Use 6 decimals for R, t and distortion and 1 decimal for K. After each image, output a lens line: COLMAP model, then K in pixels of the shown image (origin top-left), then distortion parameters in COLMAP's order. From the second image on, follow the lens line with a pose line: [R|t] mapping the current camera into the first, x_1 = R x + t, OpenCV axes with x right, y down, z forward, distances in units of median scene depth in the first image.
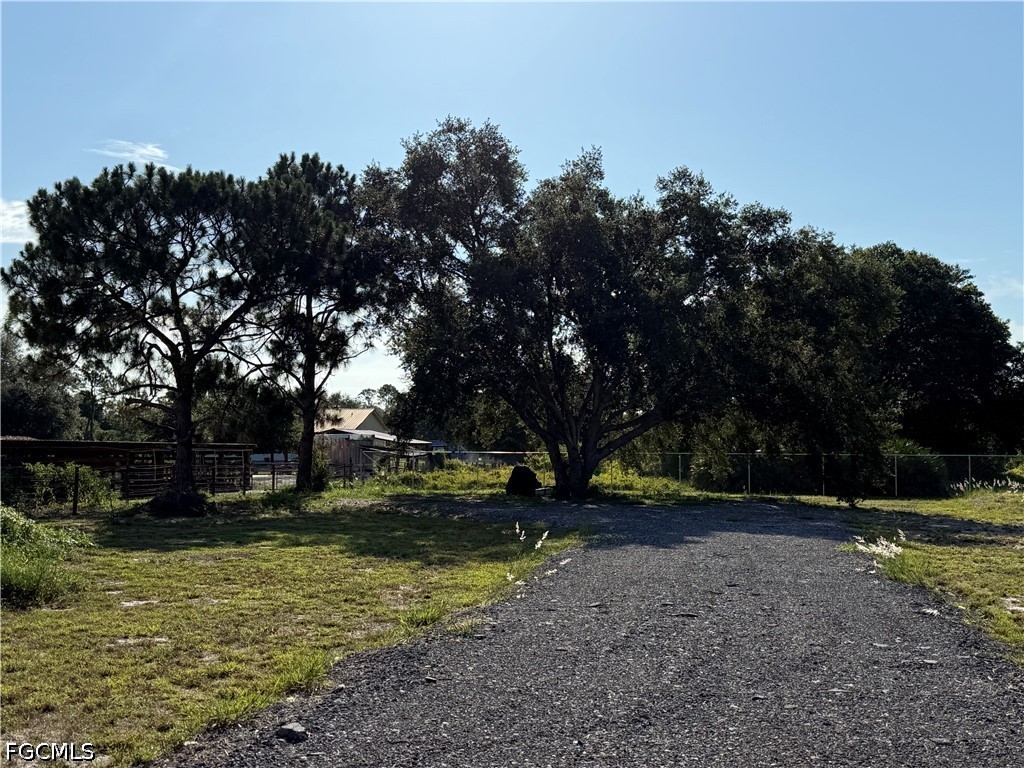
lens RADIAL K [[1207.4, 0, 512.0], [0, 1207.4, 384.0], [0, 0, 1]] dist [0.136819, -0.008494]
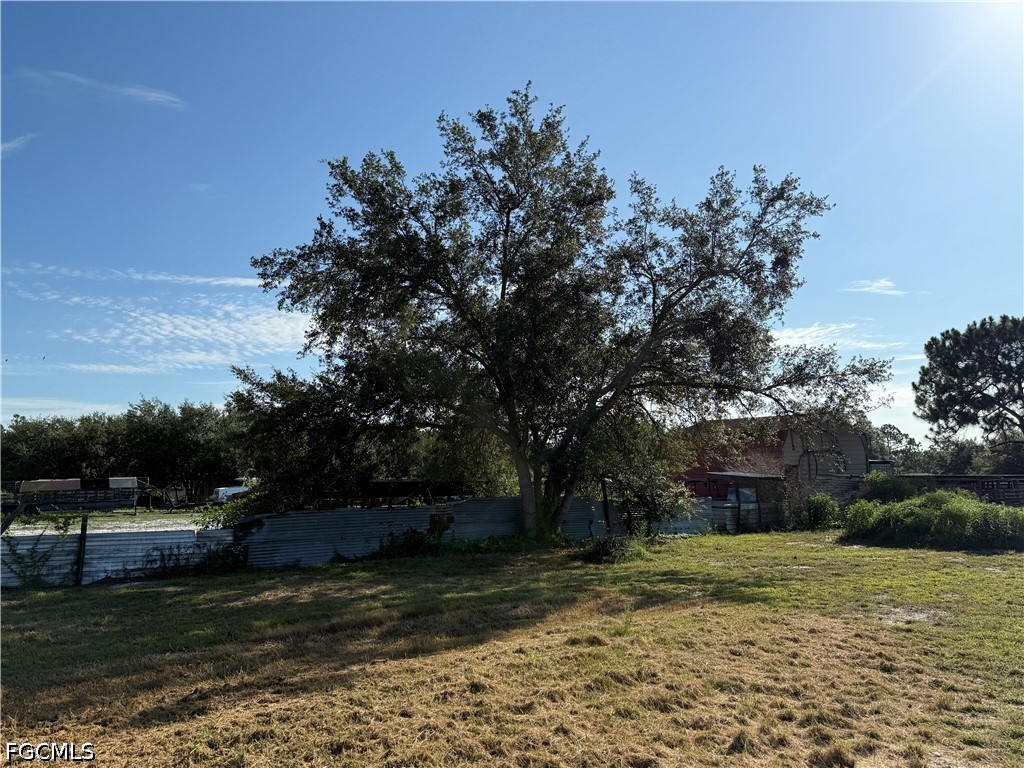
lens RADIAL K [[825.1, 0, 511.3], [0, 825.1, 379.7], [0, 0, 1]] dist [0.066719, -0.084269]
pose [[0.784107, -0.092128, -0.613750, -0.117417], [0.050171, 0.995094, -0.085274, -0.020810], [0.618595, 0.036071, 0.784882, -0.347346]]
